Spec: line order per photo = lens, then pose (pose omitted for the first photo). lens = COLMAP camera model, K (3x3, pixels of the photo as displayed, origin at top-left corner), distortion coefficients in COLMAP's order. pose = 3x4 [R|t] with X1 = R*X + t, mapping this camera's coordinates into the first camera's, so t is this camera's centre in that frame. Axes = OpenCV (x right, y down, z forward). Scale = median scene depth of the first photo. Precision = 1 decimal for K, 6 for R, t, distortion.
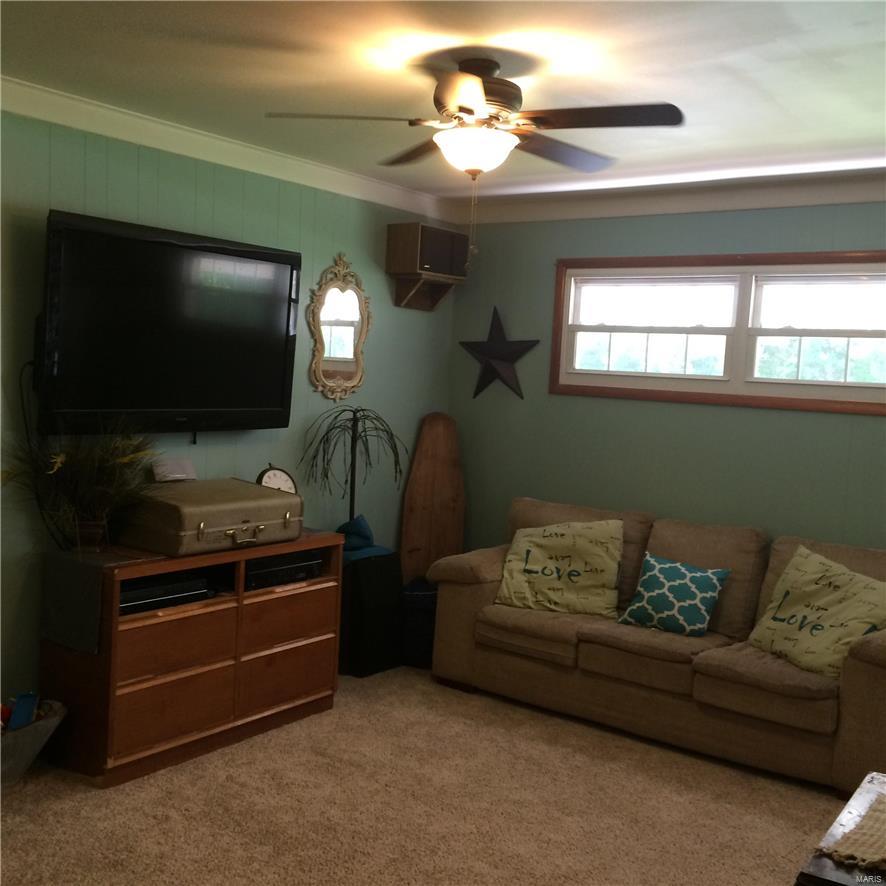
lens RADIAL K [[997.1, 0, 425.3], [0, 997.1, 442.6], [0, 0, 1]] dist [0.001535, 0.048762]
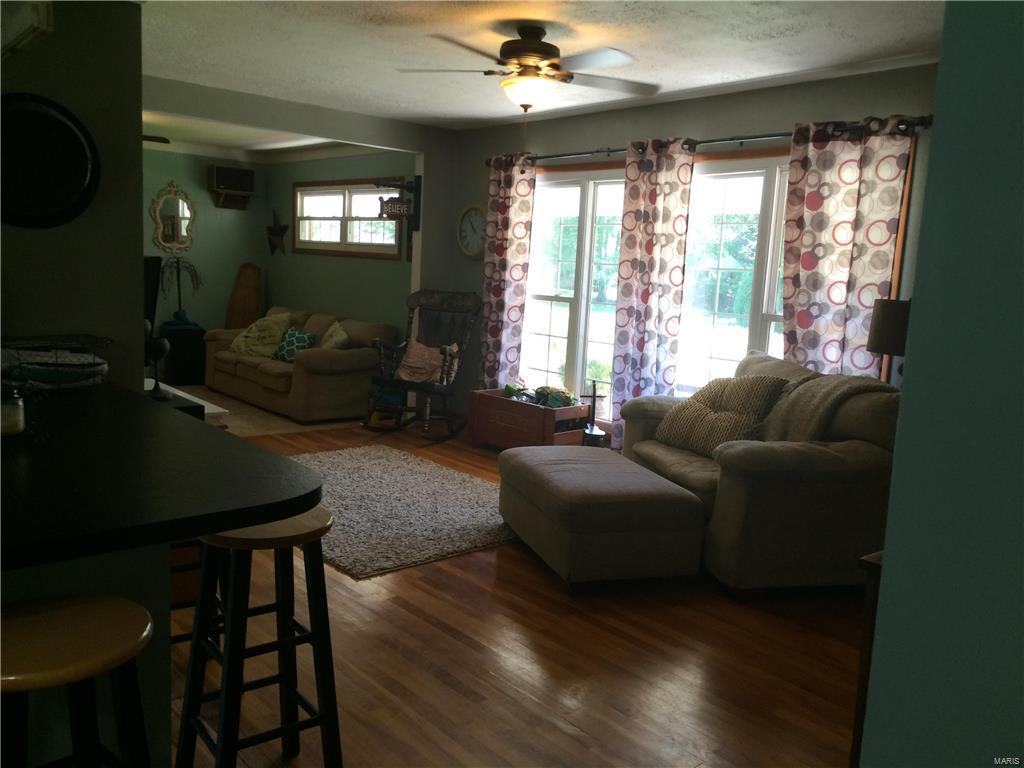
lens RADIAL K [[861.5, 0, 512.0], [0, 861.5, 384.0], [0, 0, 1]] dist [0.068545, -0.103698]
pose [[0.975481, 0.035463, -0.217208, 1.030899], [-0.023534, 0.998082, 0.057264, 0.111372], [0.218822, -0.050749, 0.974444, -0.628579]]
